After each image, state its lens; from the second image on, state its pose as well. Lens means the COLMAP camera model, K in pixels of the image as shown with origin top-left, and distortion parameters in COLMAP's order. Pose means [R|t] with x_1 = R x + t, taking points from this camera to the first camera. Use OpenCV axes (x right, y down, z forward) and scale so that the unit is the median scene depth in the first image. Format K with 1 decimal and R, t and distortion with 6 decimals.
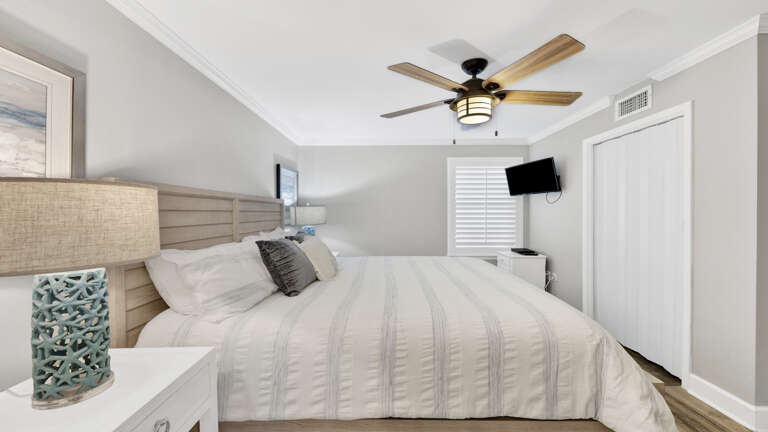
lens RADIAL K [[308.7, 0, 384.0], [0, 308.7, 216.0], [0, 0, 1]] dist [-0.000060, -0.000049]
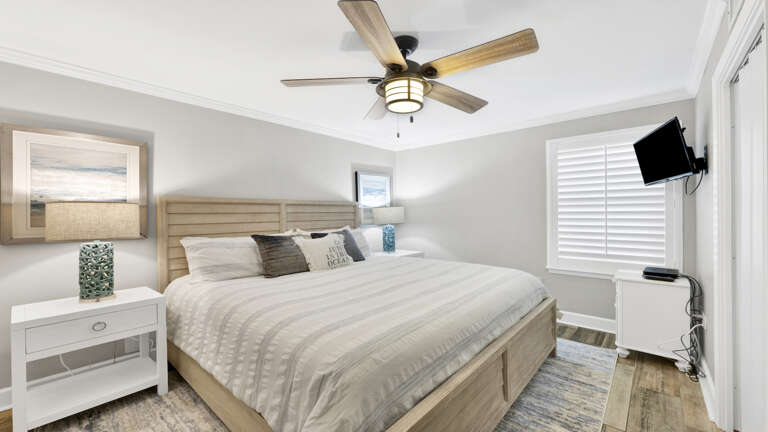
lens RADIAL K [[308.7, 0, 384.0], [0, 308.7, 216.0], [0, 0, 1]] dist [-0.000060, -0.000049]
pose [[0.756413, -0.000741, -0.654094, 0.758683], [0.001371, 0.999999, 0.000453, -0.002316], [0.654093, -0.001240, 0.756413, 0.275899]]
